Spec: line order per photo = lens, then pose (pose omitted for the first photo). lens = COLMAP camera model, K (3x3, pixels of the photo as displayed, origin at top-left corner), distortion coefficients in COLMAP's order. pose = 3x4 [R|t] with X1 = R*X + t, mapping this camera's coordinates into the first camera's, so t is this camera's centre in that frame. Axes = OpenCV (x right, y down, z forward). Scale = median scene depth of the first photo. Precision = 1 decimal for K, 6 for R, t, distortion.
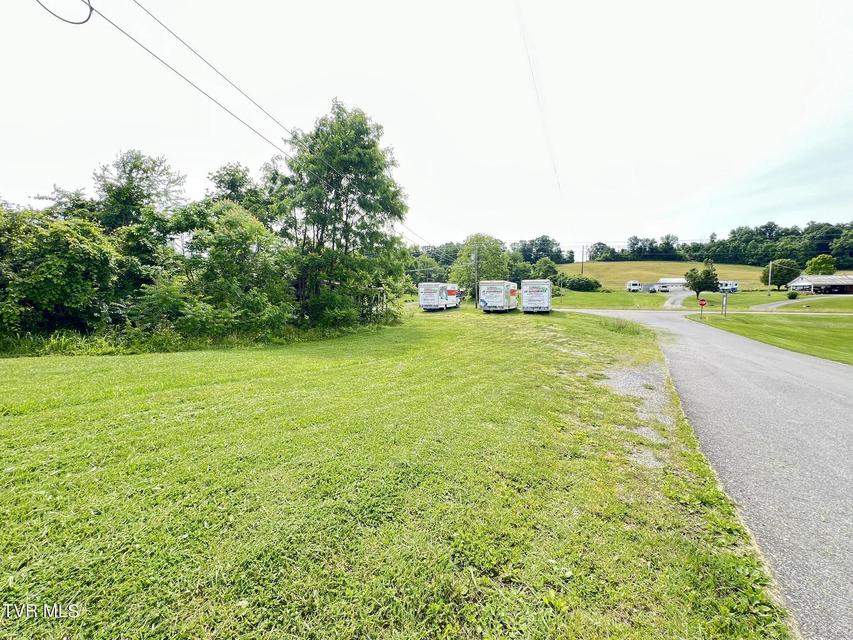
lens RADIAL K [[349.8, 0, 426.5], [0, 349.8, 320.0], [0, 0, 1]] dist [-0.002054, -0.000912]
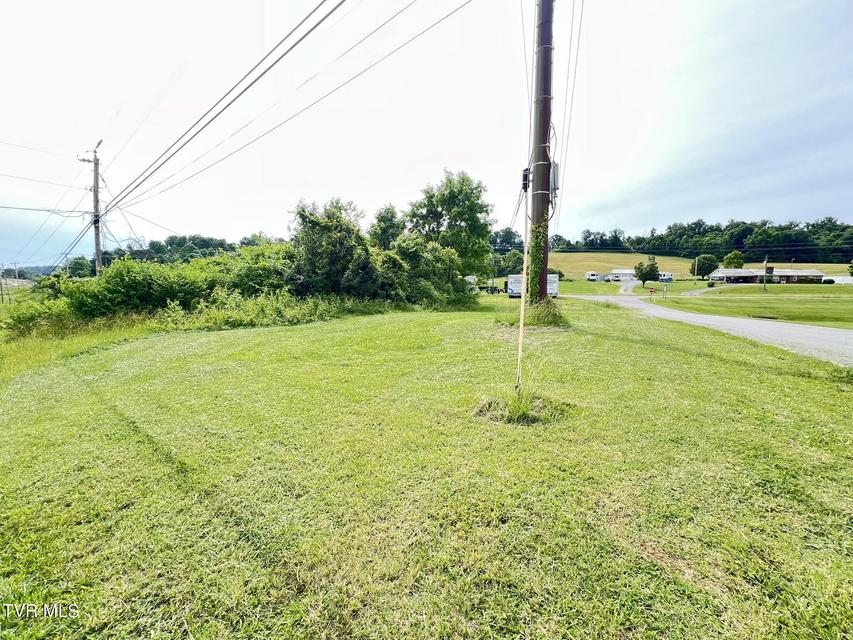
lens RADIAL K [[349.8, 0, 426.5], [0, 349.8, 320.0], [0, 0, 1]] dist [-0.002054, -0.000912]
pose [[0.993209, -0.013313, 0.115583, -0.070286], [0.009383, 0.999361, 0.034482, 0.003697], [-0.115968, -0.033163, 0.992699, -0.077533]]
